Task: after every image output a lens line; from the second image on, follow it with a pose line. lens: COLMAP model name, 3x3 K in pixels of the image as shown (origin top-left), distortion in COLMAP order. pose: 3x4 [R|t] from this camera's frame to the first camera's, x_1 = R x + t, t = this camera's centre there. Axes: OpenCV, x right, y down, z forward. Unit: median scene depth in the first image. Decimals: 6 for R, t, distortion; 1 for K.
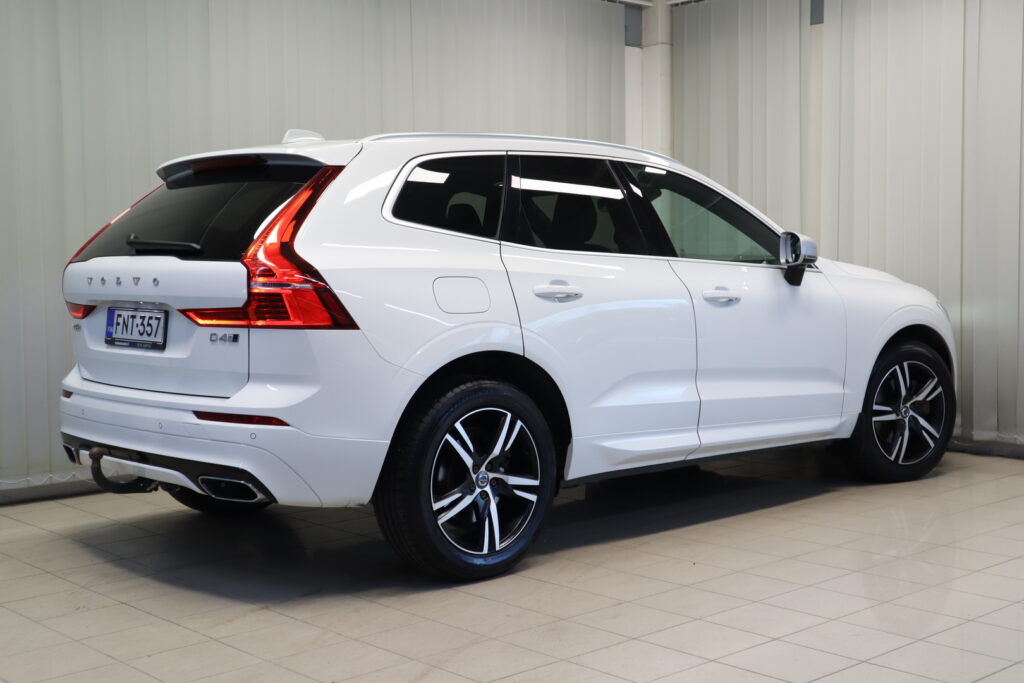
lens RADIAL K [[1318.2, 0, 512.0], [0, 1318.2, 341.5], [0, 0, 1]] dist [0.007234, 0.011154]
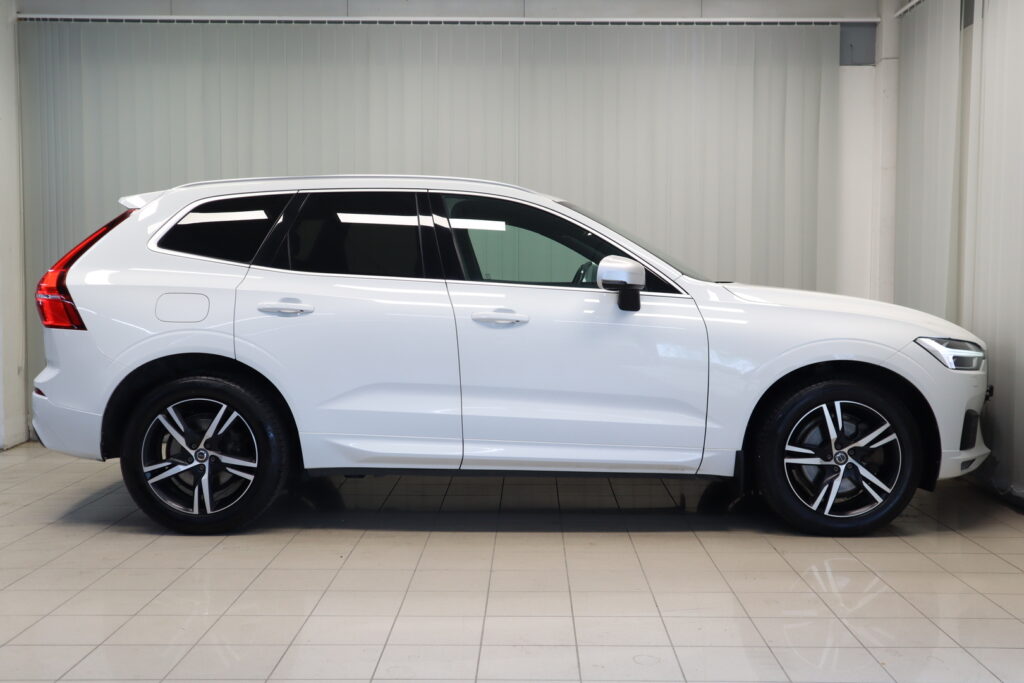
lens RADIAL K [[1161.3, 0, 512.0], [0, 1161.3, 341.5], [0, 0, 1]] dist [-0.048991, 0.001201]
pose [[0.732748, 0.049058, -0.678730, 0.906746], [-0.052842, 0.998488, 0.015122, -0.034607], [0.678446, 0.024785, 0.734232, 0.376790]]
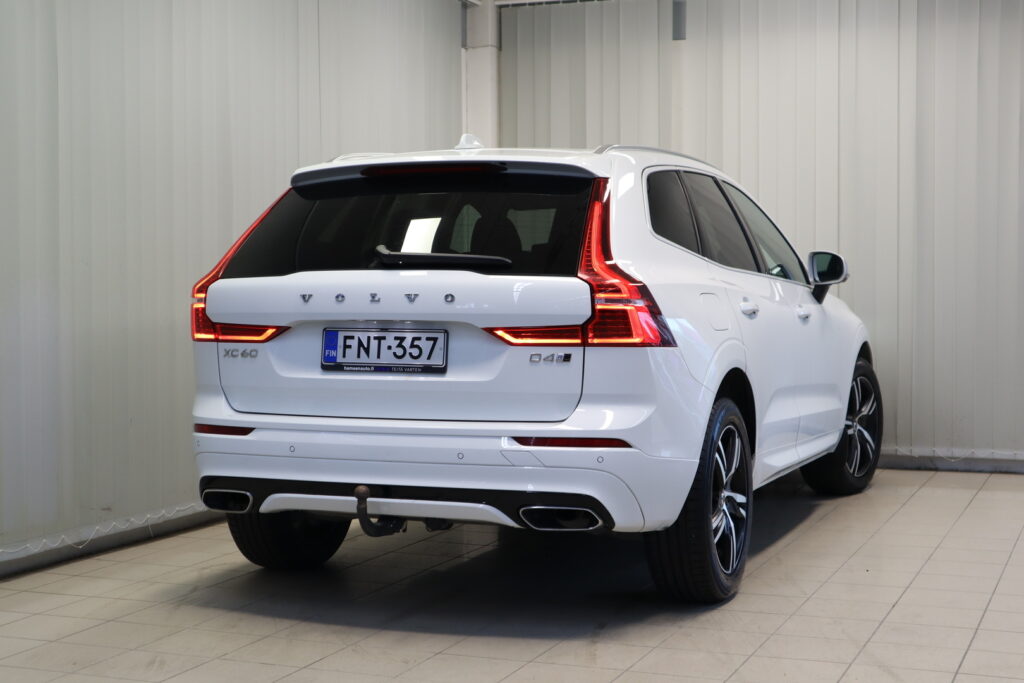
lens RADIAL K [[1575.2, 0, 512.0], [0, 1575.2, 341.5], [0, 0, 1]] dist [0.012162, 0.041781]
pose [[0.900093, -0.012411, 0.435520, -0.662997], [0.022825, 0.999565, -0.018688, 0.005466], [-0.435099, 0.026761, 0.899985, 0.001303]]
